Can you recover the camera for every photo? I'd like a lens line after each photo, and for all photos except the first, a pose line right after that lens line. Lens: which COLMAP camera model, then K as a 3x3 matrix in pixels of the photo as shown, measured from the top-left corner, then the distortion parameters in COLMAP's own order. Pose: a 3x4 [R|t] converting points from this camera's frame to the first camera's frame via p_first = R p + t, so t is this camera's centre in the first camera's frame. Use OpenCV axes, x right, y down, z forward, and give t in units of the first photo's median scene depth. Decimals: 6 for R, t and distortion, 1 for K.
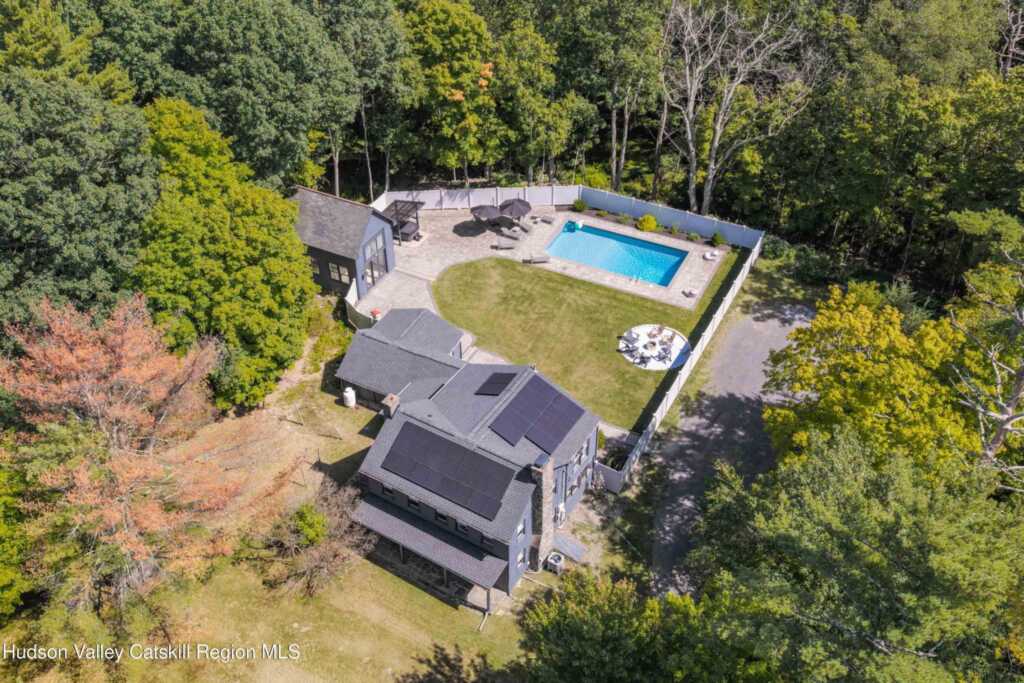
lens RADIAL K [[995.2, 0, 510.6], [0, 995.2, 342.4], [0, 0, 1]] dist [-0.000974, 0.000000]
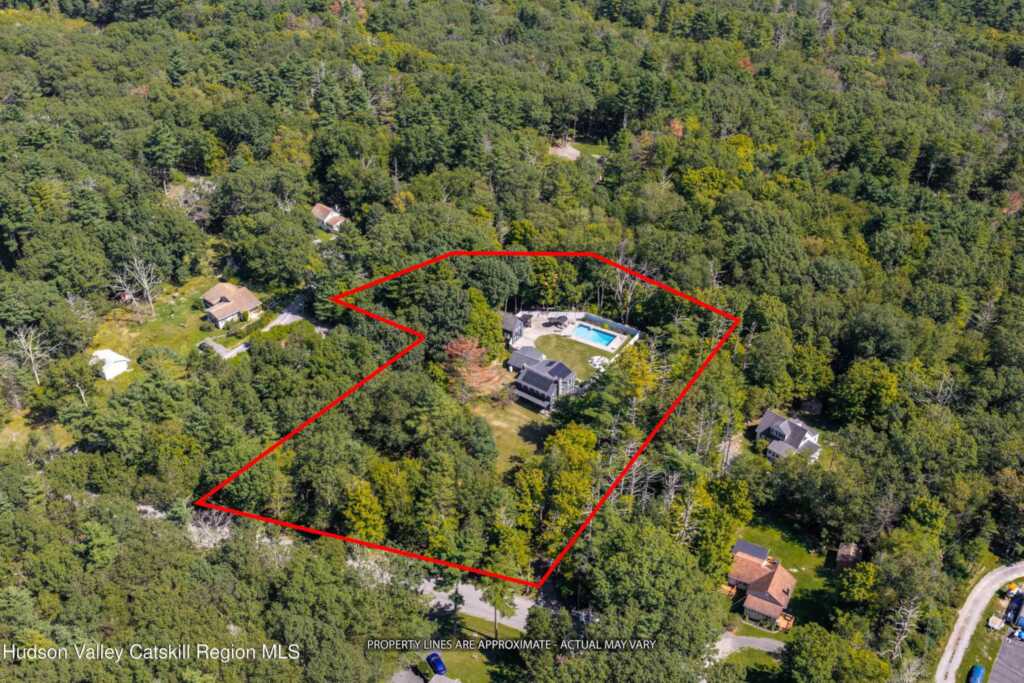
lens RADIAL K [[995.2, 0, 511.8], [0, 995.2, 340.4], [0, 0, 1]] dist [-0.000974, 0.000000]
pose [[0.994646, 0.058148, -0.085430, 0.121022], [-0.066173, 0.993340, -0.094320, 0.244212], [0.079377, 0.099468, 0.991870, -2.165949]]
